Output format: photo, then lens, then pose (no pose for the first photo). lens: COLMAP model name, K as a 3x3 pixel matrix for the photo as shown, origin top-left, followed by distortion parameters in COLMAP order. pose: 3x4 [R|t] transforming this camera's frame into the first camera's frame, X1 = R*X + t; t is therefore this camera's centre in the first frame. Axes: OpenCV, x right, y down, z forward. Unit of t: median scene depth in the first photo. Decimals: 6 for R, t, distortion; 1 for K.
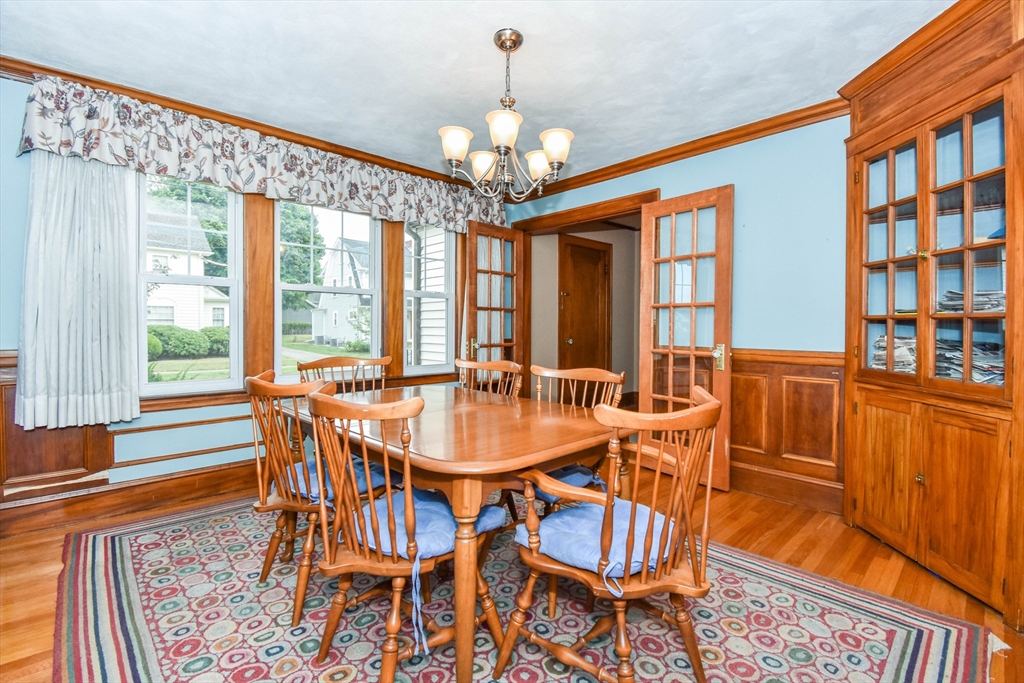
lens RADIAL K [[464.1, 0, 519.4], [0, 464.1, 328.7], [0, 0, 1]] dist [0.009988, -0.012486]
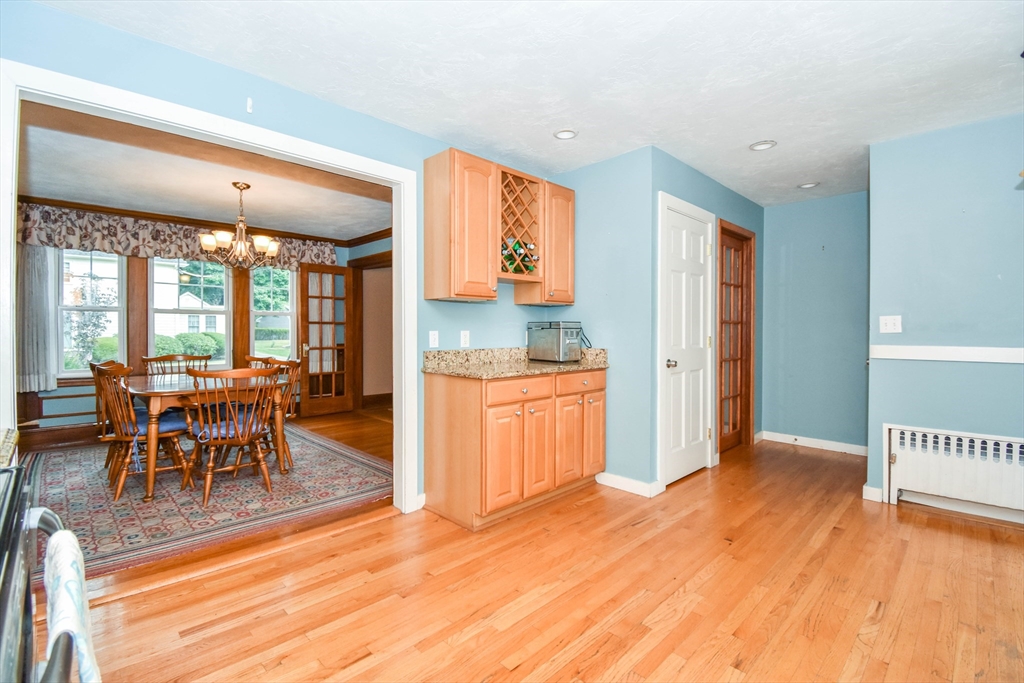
lens RADIAL K [[464.1, 0, 509.7], [0, 464.1, 334.1], [0, 0, 1]] dist [0.009988, -0.012486]
pose [[0.999994, -0.002666, -0.002338, 0.759885], [0.002669, 0.999996, 0.001300, -0.011530], [0.002334, -0.001306, 0.999996, -0.628760]]
